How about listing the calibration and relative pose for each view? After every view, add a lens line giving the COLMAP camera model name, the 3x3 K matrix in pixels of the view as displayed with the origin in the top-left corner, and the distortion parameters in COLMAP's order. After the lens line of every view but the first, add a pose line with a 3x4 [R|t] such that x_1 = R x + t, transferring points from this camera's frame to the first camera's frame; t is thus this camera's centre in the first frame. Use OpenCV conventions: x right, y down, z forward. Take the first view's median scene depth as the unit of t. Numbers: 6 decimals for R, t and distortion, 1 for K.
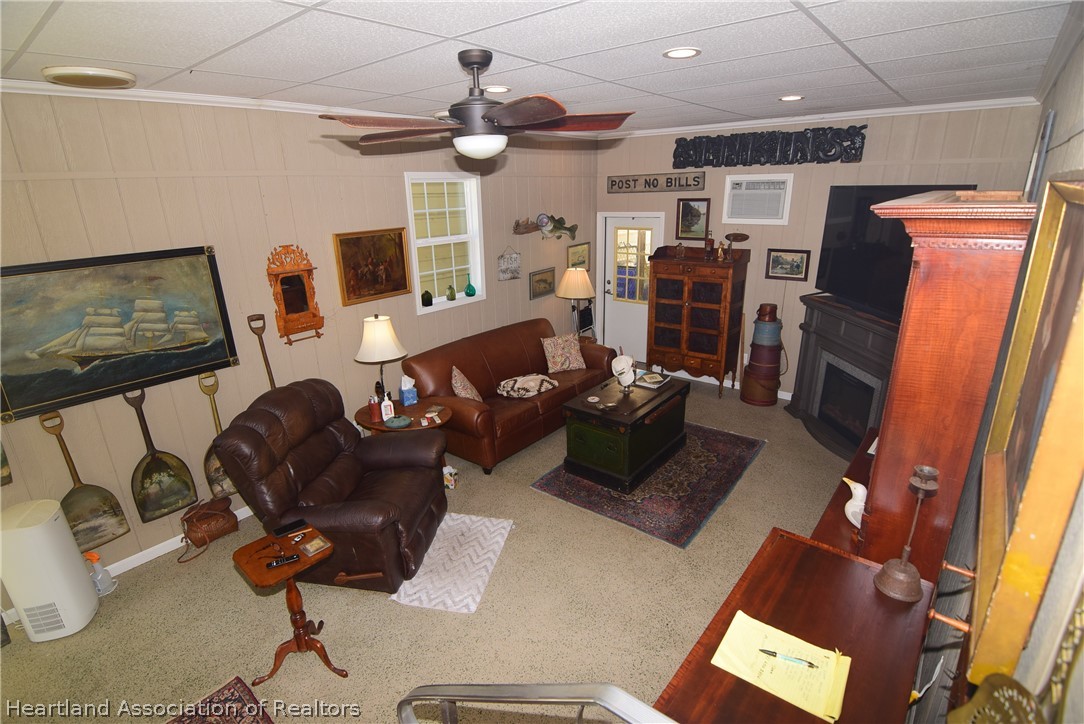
lens RADIAL K [[527.8, 0, 536.7], [0, 527.8, 365.3], [0, 0, 1]] dist [-0.001211, -0.001216]
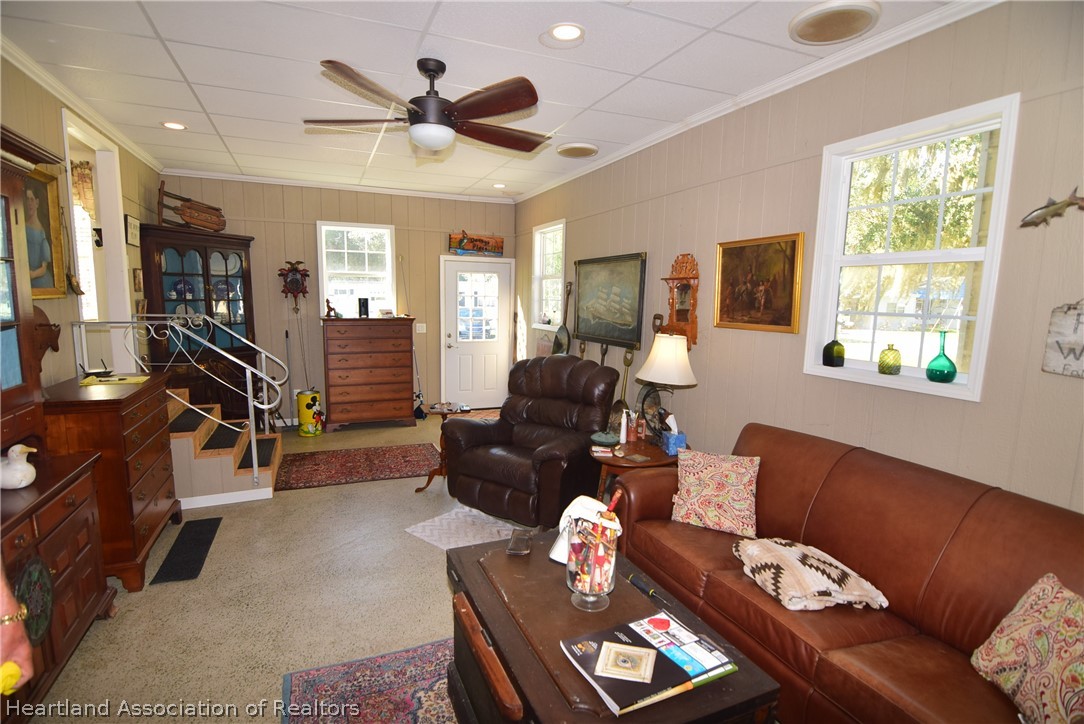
lens RADIAL K [[525.6, 0, 537.6], [0, 525.6, 369.3], [0, 0, 1]] dist [-0.006780, -0.009181]
pose [[-0.456372, 0.140091, -0.878692, 0.451496], [-0.292865, 0.908854, 0.297008, -0.187197], [0.840211, 0.392884, -0.373748, 0.946759]]
